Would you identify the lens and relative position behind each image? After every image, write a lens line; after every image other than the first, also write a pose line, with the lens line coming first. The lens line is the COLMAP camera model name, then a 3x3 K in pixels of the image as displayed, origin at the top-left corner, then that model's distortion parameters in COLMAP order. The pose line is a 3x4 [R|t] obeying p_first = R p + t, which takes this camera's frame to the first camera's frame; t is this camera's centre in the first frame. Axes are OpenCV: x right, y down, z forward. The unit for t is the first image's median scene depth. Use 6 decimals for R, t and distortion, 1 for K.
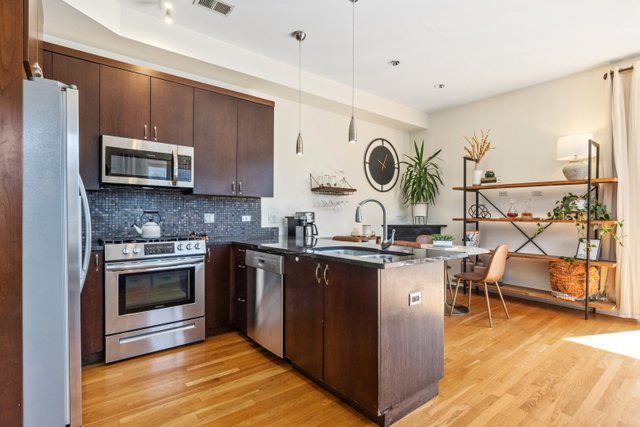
lens RADIAL K [[320.4, 0, 320.7], [0, 320.4, 215.5], [0, 0, 1]] dist [0.002969, 0.000215]
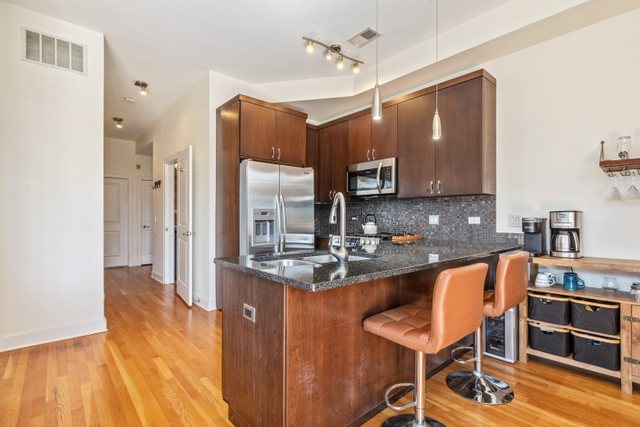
lens RADIAL K [[311.0, 0, 323.9], [0, 311.0, 214.5], [0, 0, 1]] dist [-0.003299, 0.000352]
pose [[0.027309, -0.010548, -0.999571, 0.566509], [0.003268, 0.999940, -0.010463, 0.000980], [0.999622, -0.002981, 0.027342, 0.583978]]
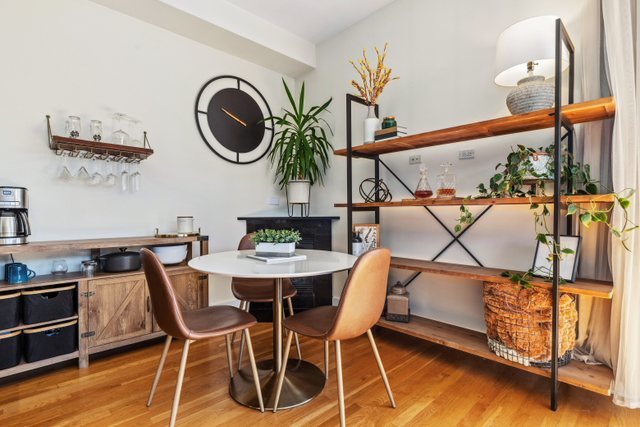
lens RADIAL K [[320.4, 0, 323.8], [0, 320.4, 216.9], [0, 0, 1]] dist [0.002969, 0.000215]
pose [[0.995918, -0.007162, 0.089975, 0.420863], [0.007150, 0.999974, 0.000450, 0.040011], [-0.089976, 0.000196, 0.995944, 0.523052]]
